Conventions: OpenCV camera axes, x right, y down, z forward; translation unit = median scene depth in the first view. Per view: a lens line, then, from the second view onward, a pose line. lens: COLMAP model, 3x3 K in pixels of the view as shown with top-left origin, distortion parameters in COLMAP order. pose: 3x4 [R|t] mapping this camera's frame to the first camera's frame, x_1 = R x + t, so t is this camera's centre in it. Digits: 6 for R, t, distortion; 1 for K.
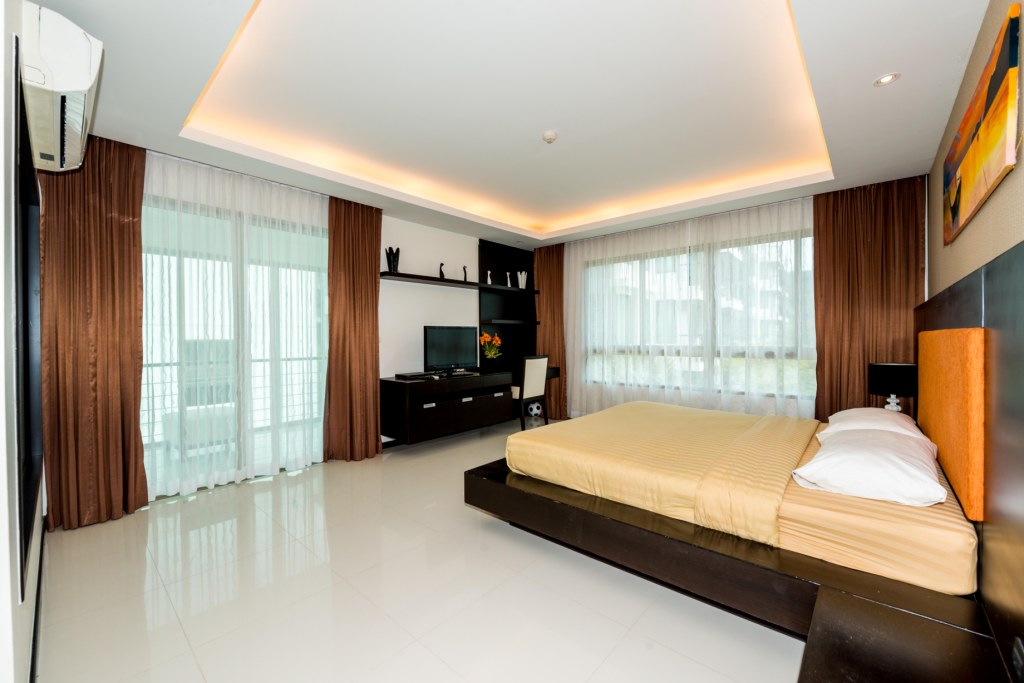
lens RADIAL K [[402.6, 0, 529.0], [0, 402.6, 346.2], [0, 0, 1]] dist [-0.010624, -0.002431]
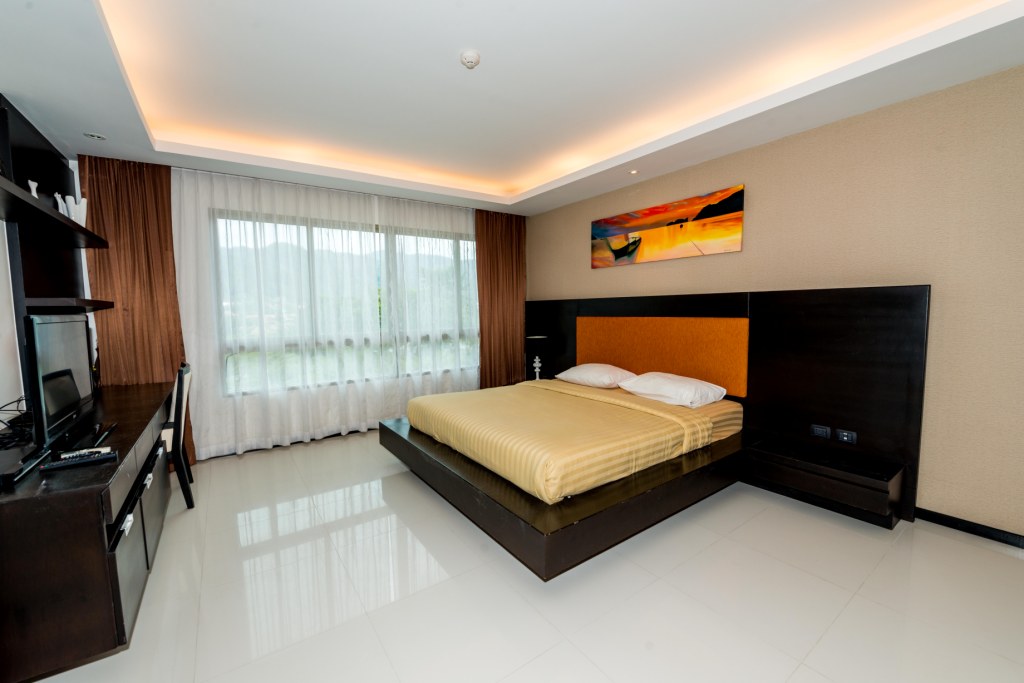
lens RADIAL K [[402.6, 0, 509.1], [0, 402.6, 342.3], [0, 0, 1]] dist [-0.010624, -0.002431]
pose [[0.248446, -0.076795, 0.965597, -0.524428], [0.038424, 0.996849, 0.069394, -0.039699], [-0.967883, 0.019861, 0.250614, 0.585606]]
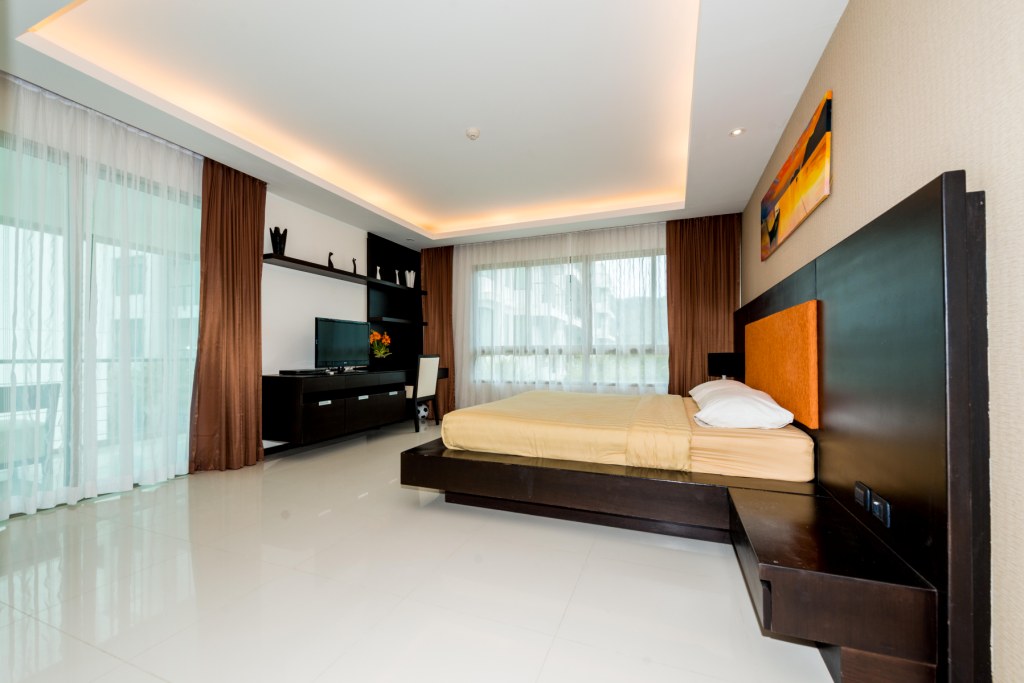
lens RADIAL K [[402.6, 0, 520.0], [0, 402.6, 360.0], [0, 0, 1]] dist [-0.010624, -0.002431]
pose [[0.940807, -0.003301, 0.338928, -0.143915], [0.006960, 0.999930, -0.009580, 0.063551], [-0.338873, 0.011372, 0.940764, -0.018444]]
